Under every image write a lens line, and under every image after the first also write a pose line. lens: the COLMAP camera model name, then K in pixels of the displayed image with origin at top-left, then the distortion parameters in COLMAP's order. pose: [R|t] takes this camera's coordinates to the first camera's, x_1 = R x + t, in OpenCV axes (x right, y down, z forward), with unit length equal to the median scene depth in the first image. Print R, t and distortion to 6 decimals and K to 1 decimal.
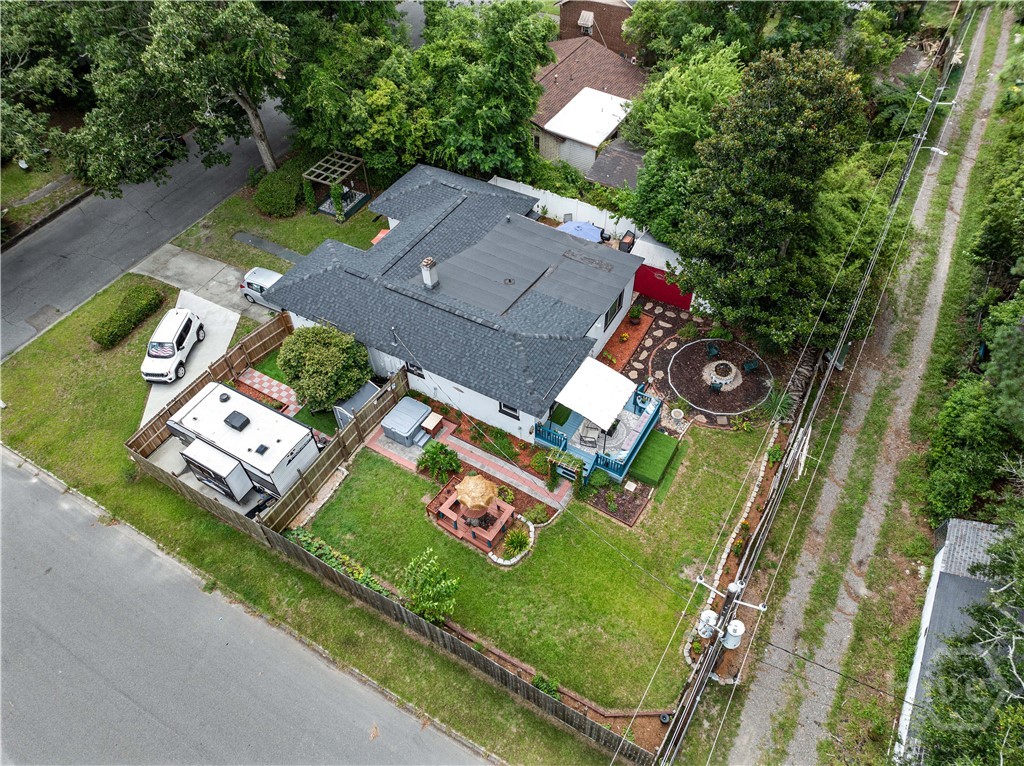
lens RADIAL K [[713.3, 0, 512.0], [0, 713.3, 383.0], [0, 0, 1]] dist [-0.028344, 0.008015]
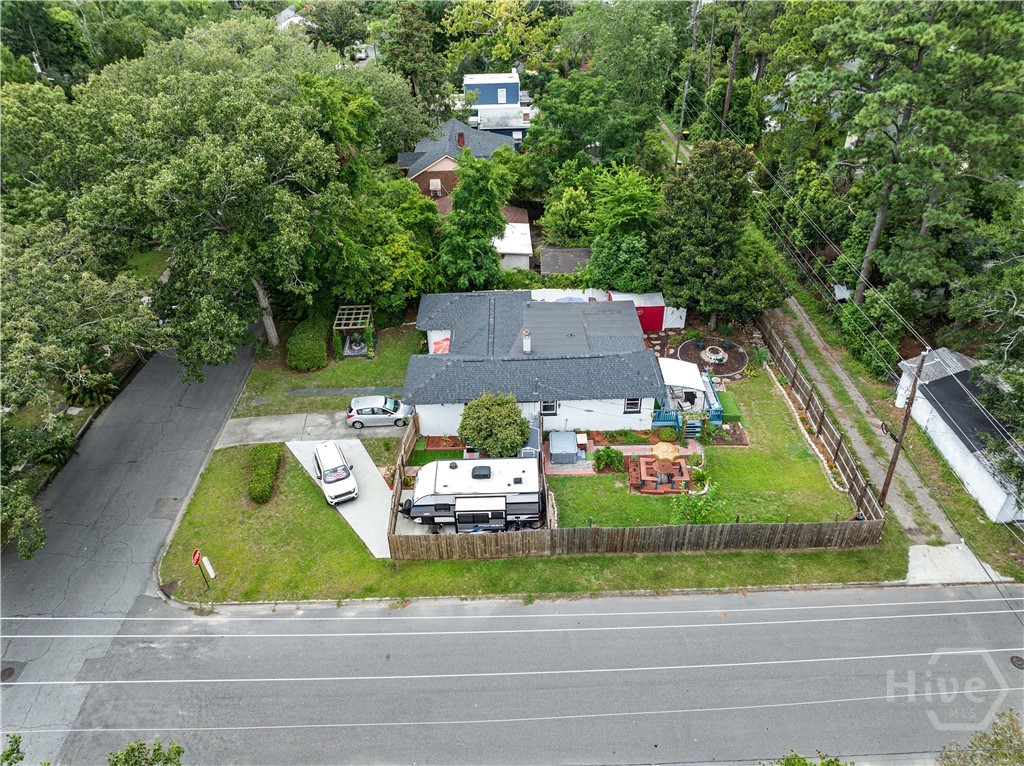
lens RADIAL K [[726.0, 0, 509.5], [0, 726.0, 364.5], [0, 0, 1]] dist [-0.025848, -0.006308]
pose [[0.855967, -0.282189, 0.433231, -0.772869], [0.389275, 0.903201, -0.180811, 0.120284], [-0.340272, 0.323415, 0.882960, -0.178089]]
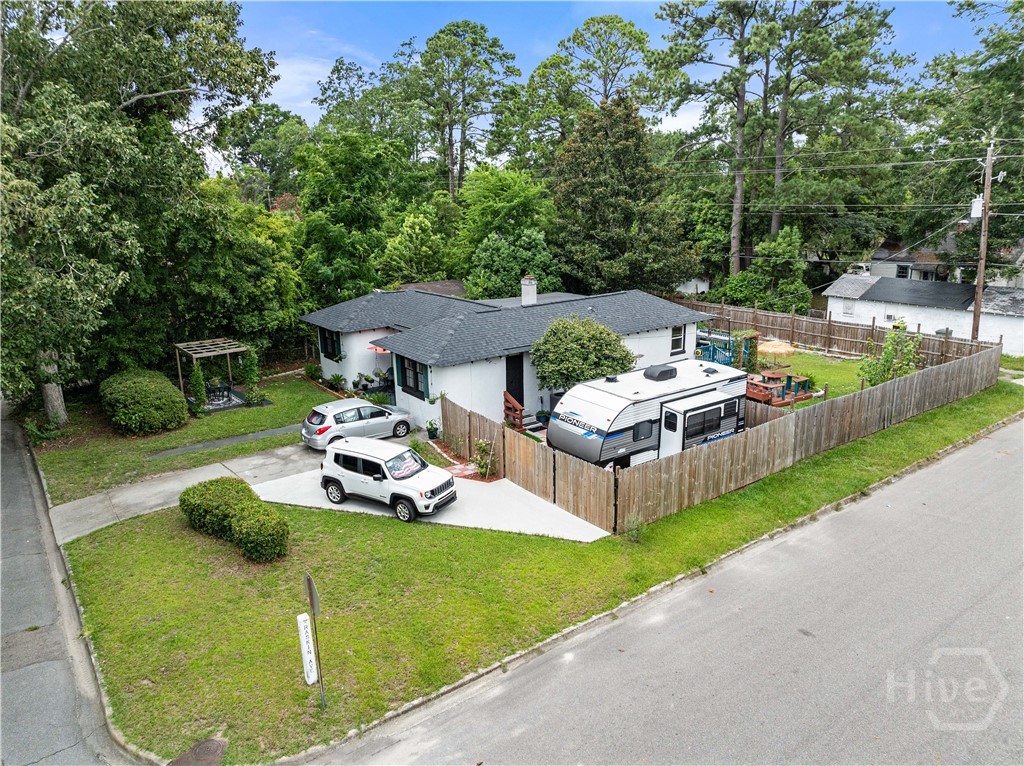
lens RADIAL K [[726.0, 0, 509.5], [0, 726.0, 364.5], [0, 0, 1]] dist [-0.025848, -0.006308]
pose [[0.401190, -0.192856, 0.895462, -1.071387], [0.694692, 0.701238, -0.160215, 0.054631], [-0.597034, 0.686347, 0.415305, 0.701759]]
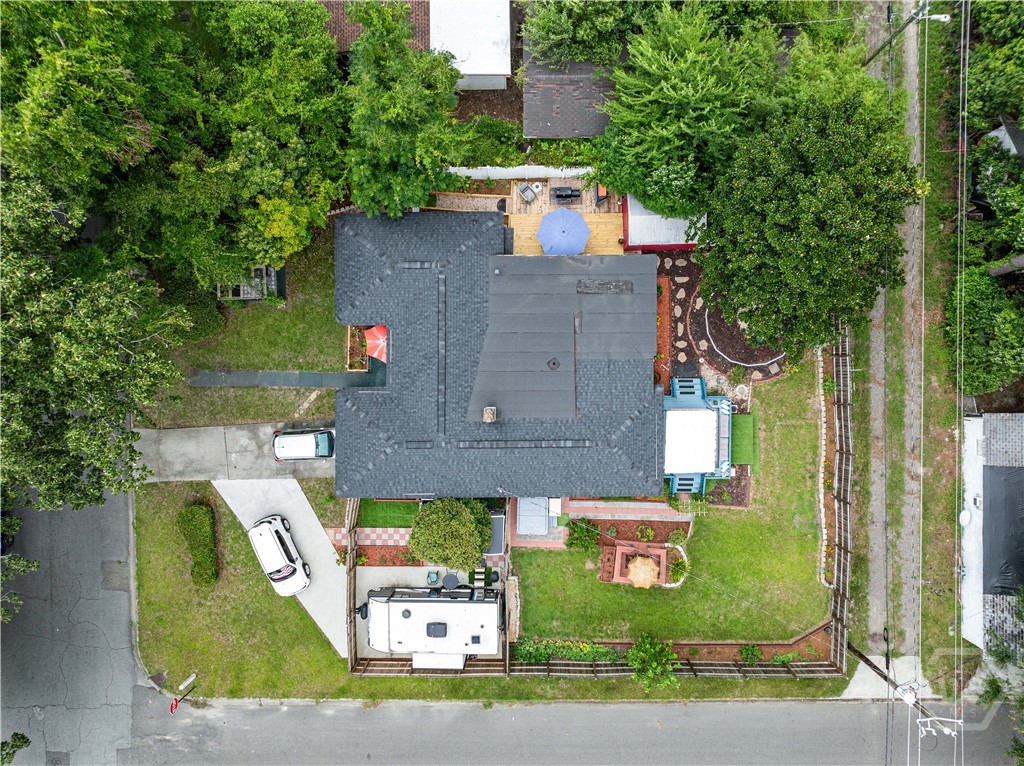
lens RADIAL K [[713.3, 0, 512.0], [0, 713.3, 383.0], [0, 0, 1]] dist [-0.028344, 0.008015]
pose [[0.860127, -0.510049, -0.005598, -0.065314], [0.387628, 0.646470, 0.657131, -0.845767], [-0.331550, -0.567386, 0.753755, 0.290071]]
